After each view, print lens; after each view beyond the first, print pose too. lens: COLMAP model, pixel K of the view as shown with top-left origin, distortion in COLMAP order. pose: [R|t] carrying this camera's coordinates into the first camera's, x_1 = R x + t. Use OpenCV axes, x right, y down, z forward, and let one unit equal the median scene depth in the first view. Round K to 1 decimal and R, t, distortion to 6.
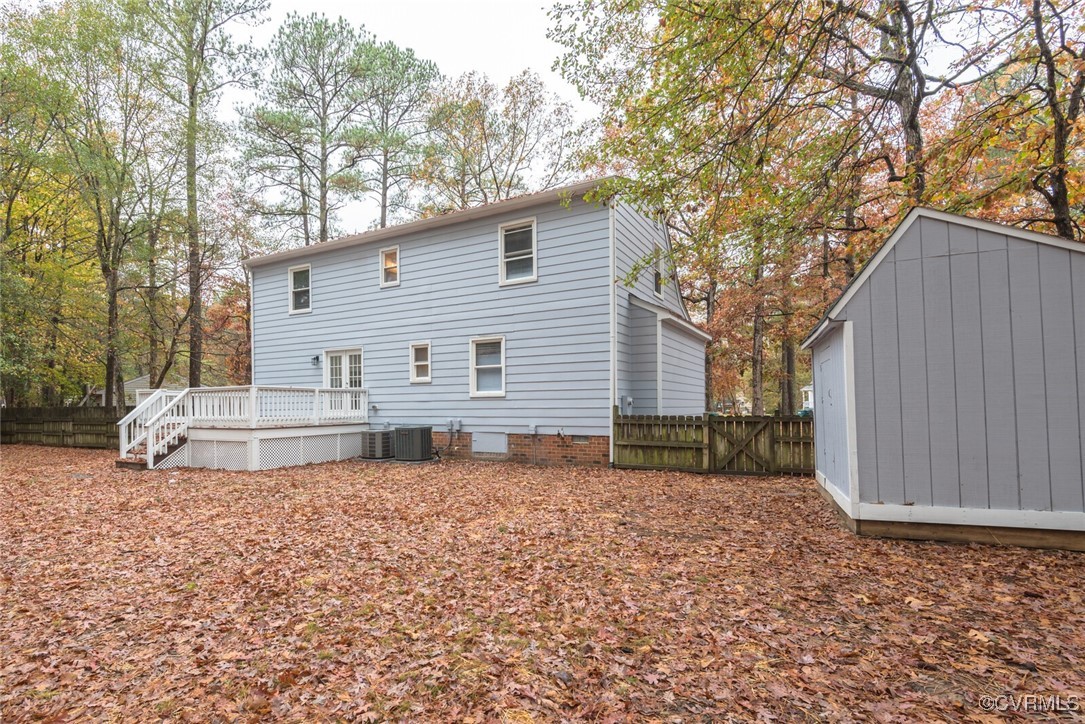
lens RADIAL K [[527.9, 0, 542.3], [0, 527.9, 366.7], [0, 0, 1]] dist [-0.002236, 0.000037]
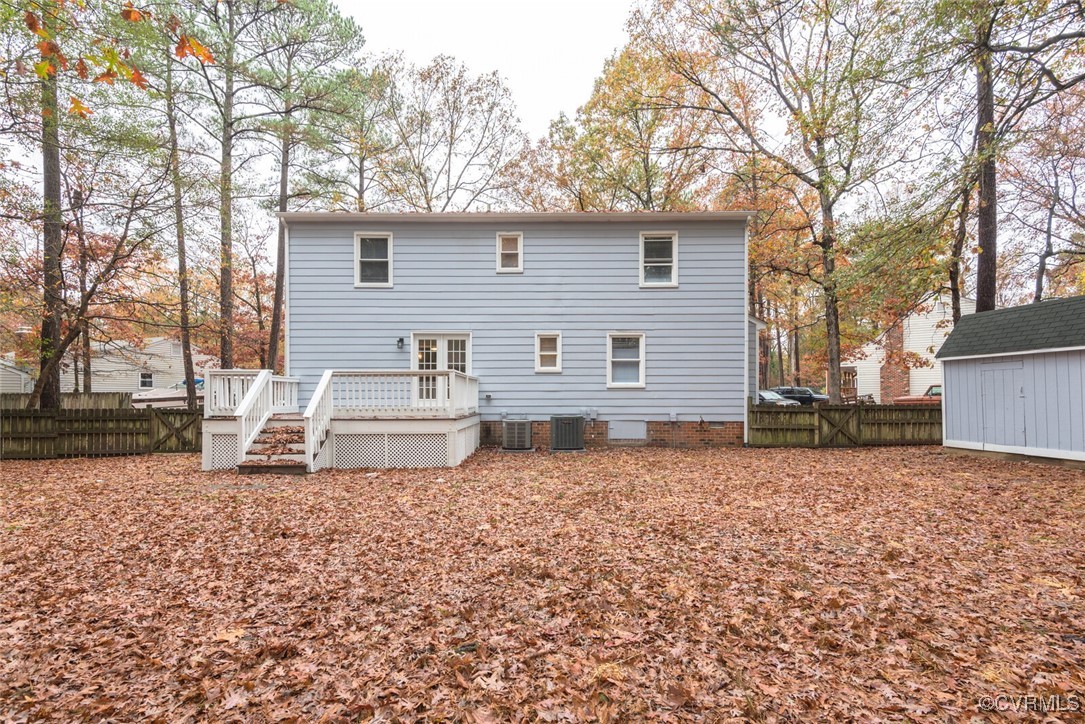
lens RADIAL K [[500.1, 0, 542.1], [0, 500.1, 361.3], [0, 0, 1]] dist [0.004452, 0.000297]
pose [[0.875777, 0.045654, 0.480553, -0.751344], [-0.042612, 0.998943, -0.017245, 0.028082], [-0.480832, -0.005375, 0.876796, 0.182058]]
